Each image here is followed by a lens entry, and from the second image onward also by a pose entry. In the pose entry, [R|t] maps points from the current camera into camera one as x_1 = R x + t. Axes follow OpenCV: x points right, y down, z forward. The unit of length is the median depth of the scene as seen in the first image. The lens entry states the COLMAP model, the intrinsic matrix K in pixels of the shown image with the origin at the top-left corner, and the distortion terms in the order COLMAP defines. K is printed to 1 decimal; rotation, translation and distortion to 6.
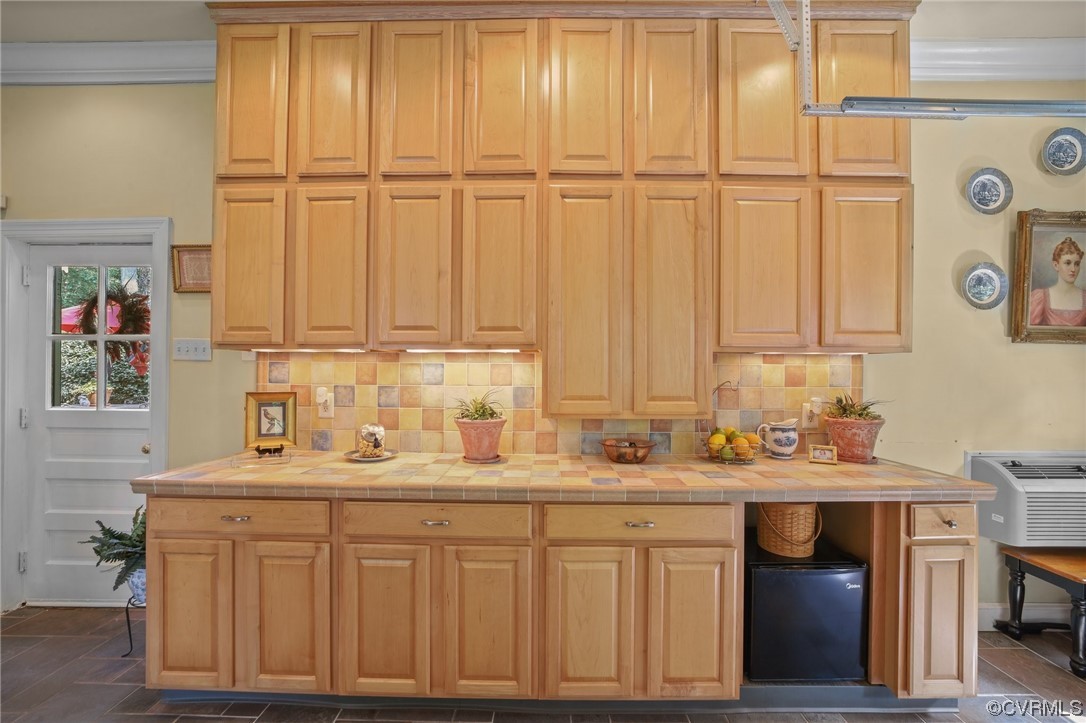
lens RADIAL K [[423.4, 0, 544.6], [0, 423.4, 370.7], [0, 0, 1]] dist [-0.035274, 0.007297]
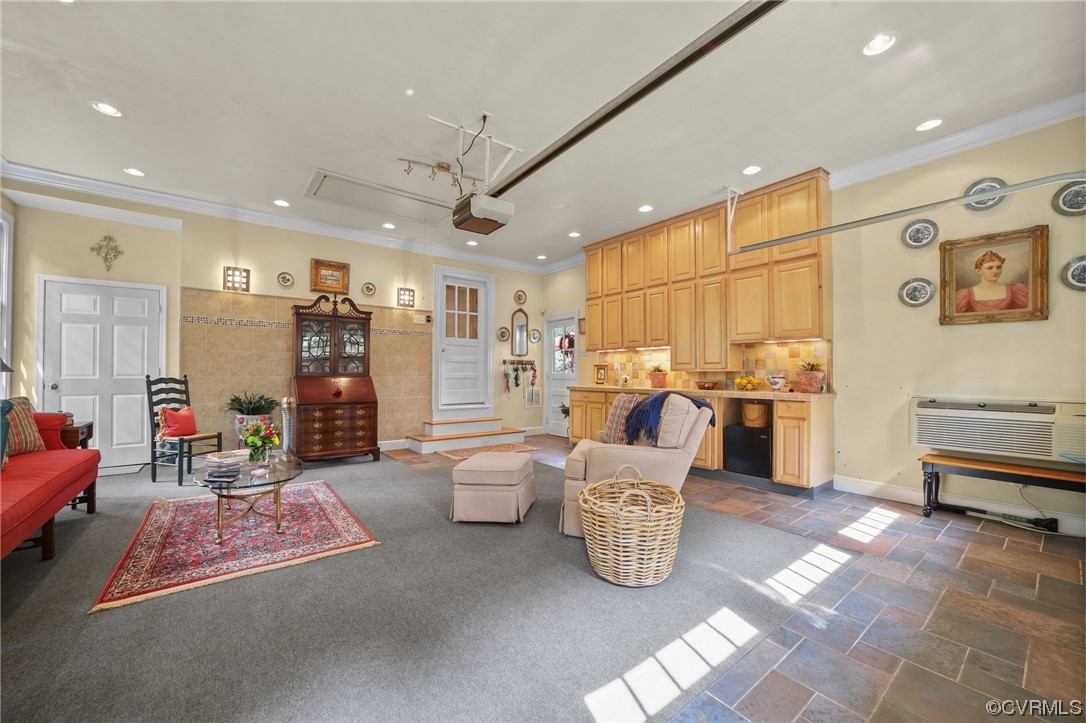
lens RADIAL K [[419.9, 0, 548.6], [0, 419.9, 364.7], [0, 0, 1]] dist [-0.034565, 0.007374]
pose [[0.626490, -0.020153, -0.779169, 1.499045], [-0.001207, 0.999639, -0.026825, 0.133377], [0.779429, 0.017746, 0.626240, -1.222949]]
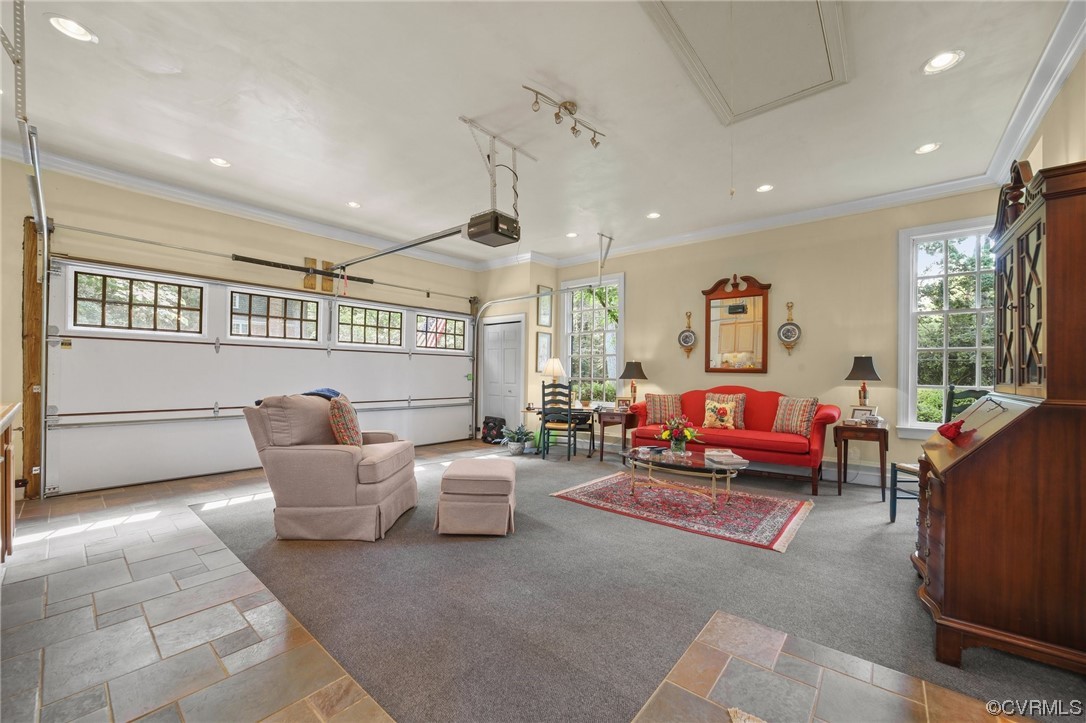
lens RADIAL K [[423.4, 0, 544.6], [0, 423.4, 370.7], [0, 0, 1]] dist [-0.035274, 0.007297]
pose [[-0.772356, -0.013422, 0.635048, -1.070834], [-0.014572, 0.999888, 0.003410, 0.091741], [-0.635022, -0.006620, -0.772465, 0.700823]]
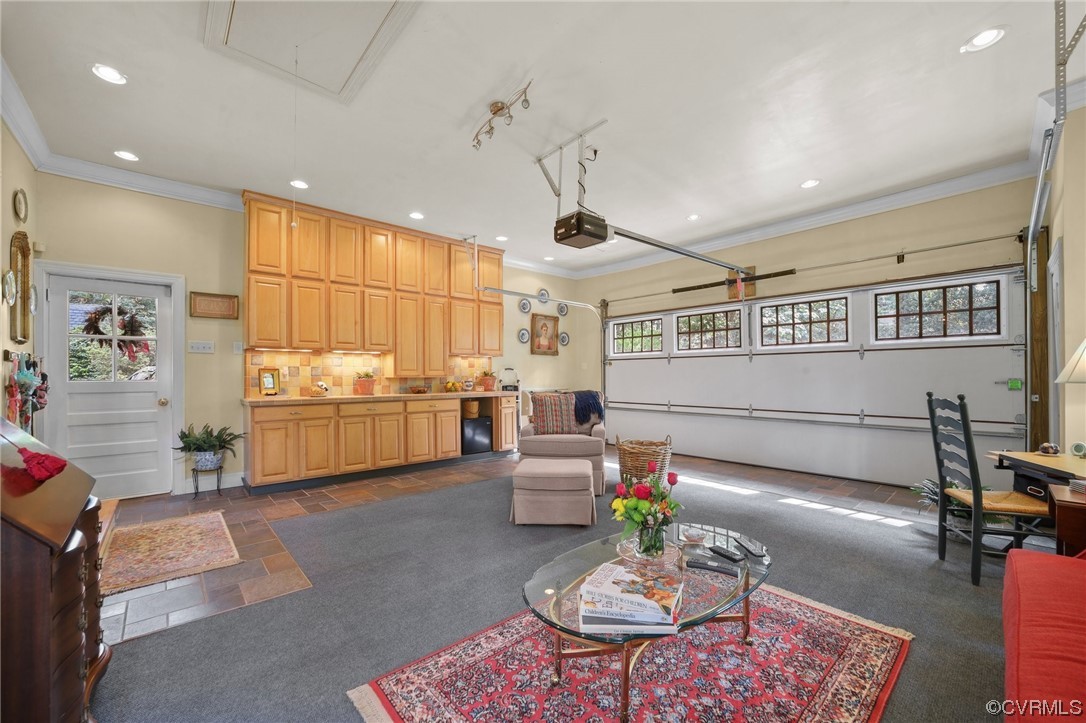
lens RADIAL K [[423.4, 0, 544.6], [0, 423.4, 370.7], [0, 0, 1]] dist [-0.035274, 0.007297]
pose [[0.736144, -0.000157, 0.676825, -1.060529], [0.011296, 0.999864, -0.012055, 0.104664], [-0.676731, 0.016519, 0.736045, -1.570242]]
